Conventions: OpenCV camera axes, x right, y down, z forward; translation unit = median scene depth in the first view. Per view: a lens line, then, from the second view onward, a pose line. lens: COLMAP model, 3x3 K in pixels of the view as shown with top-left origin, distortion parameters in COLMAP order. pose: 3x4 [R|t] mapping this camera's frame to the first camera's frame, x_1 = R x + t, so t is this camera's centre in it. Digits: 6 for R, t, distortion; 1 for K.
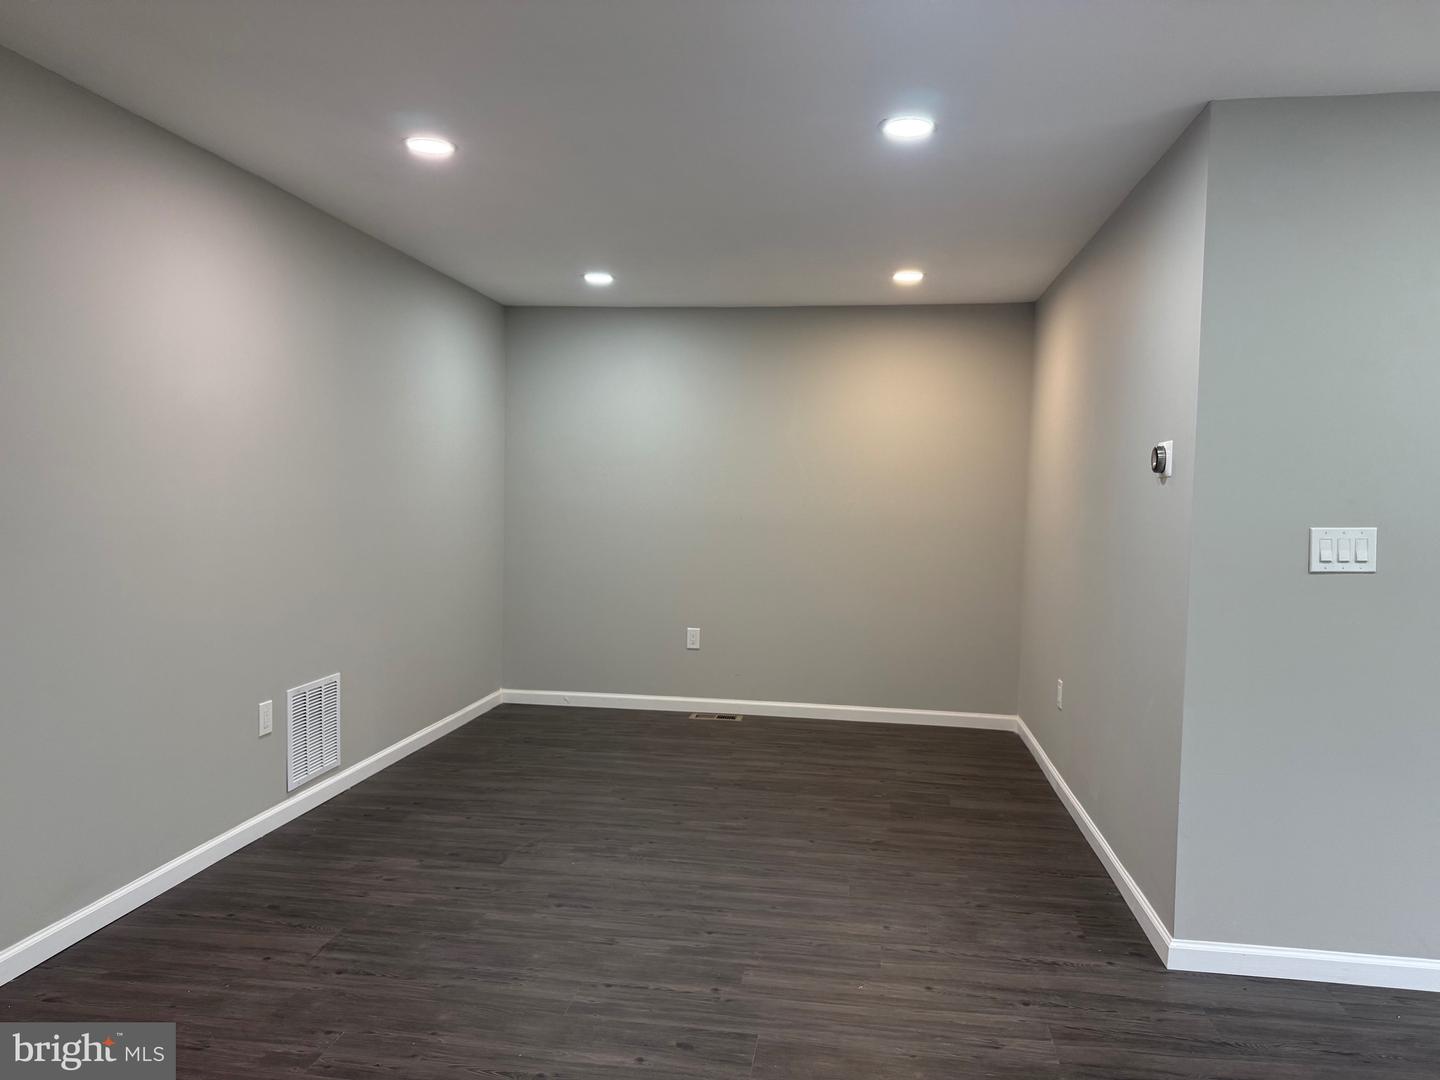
lens RADIAL K [[1023.1, 0, 716.8], [0, 1023.1, 539.7], [0, 0, 1]] dist [0.001663, -0.010706]
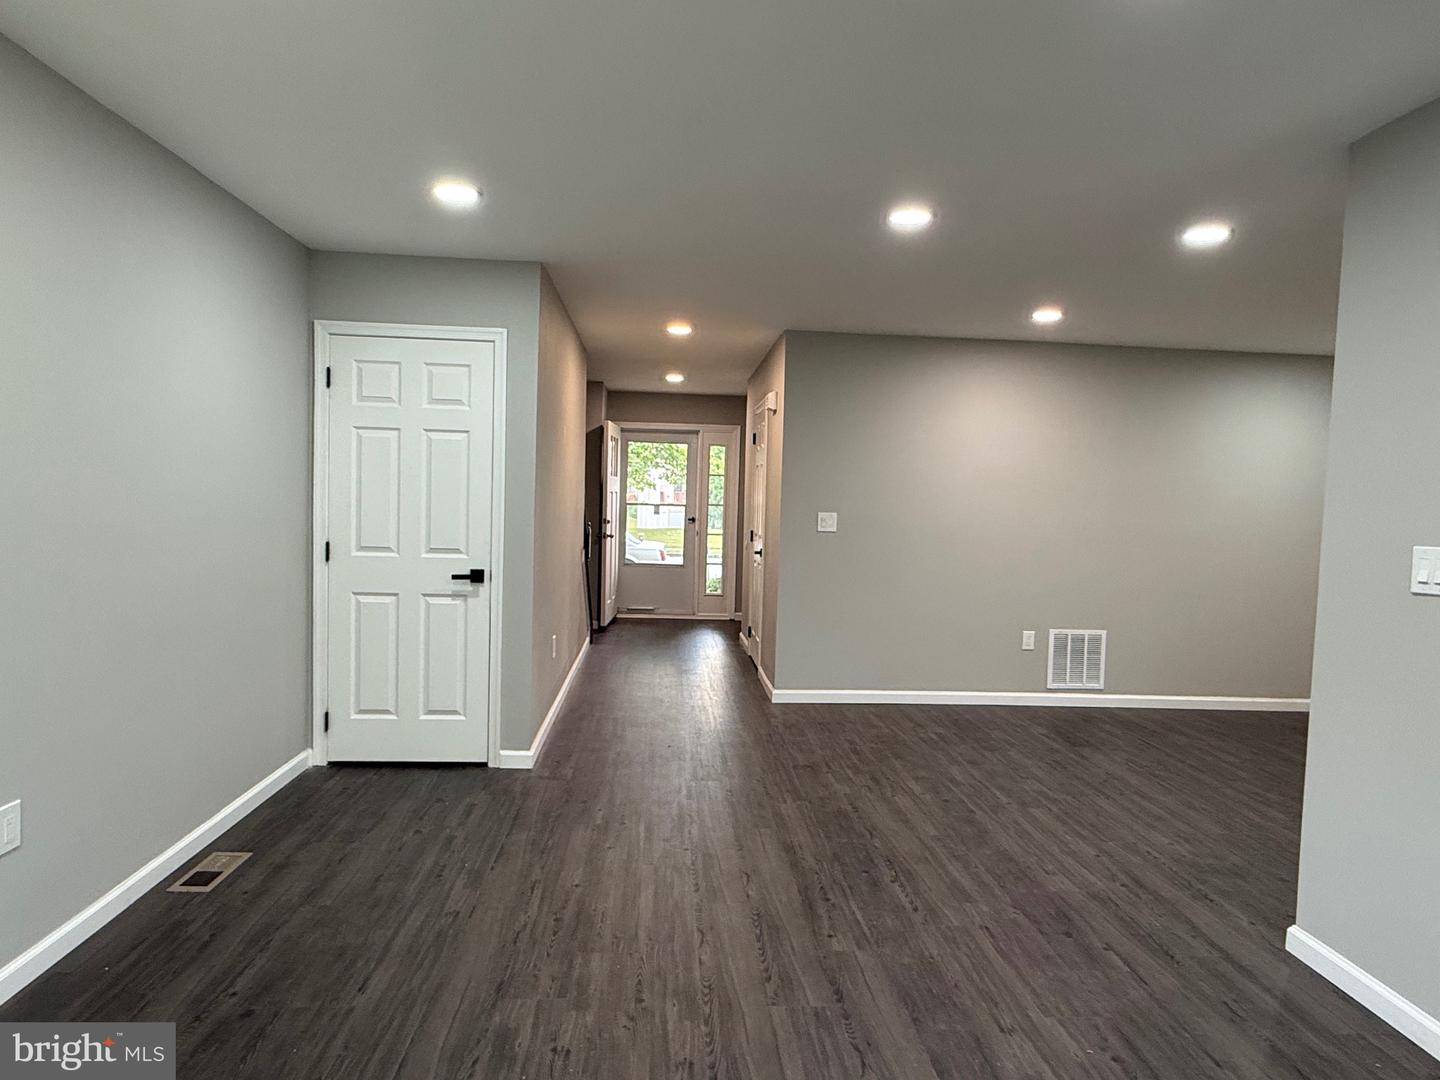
lens RADIAL K [[839.1, 0, 720.9], [0, 839.1, 539.4], [0, 0, 1]] dist [-0.004867, -0.000878]
pose [[0.230003, 0.040910, -0.972330, 1.007528], [-0.085862, 0.996073, 0.021599, 0.017196], [0.969395, 0.078519, 0.232612, 0.157313]]
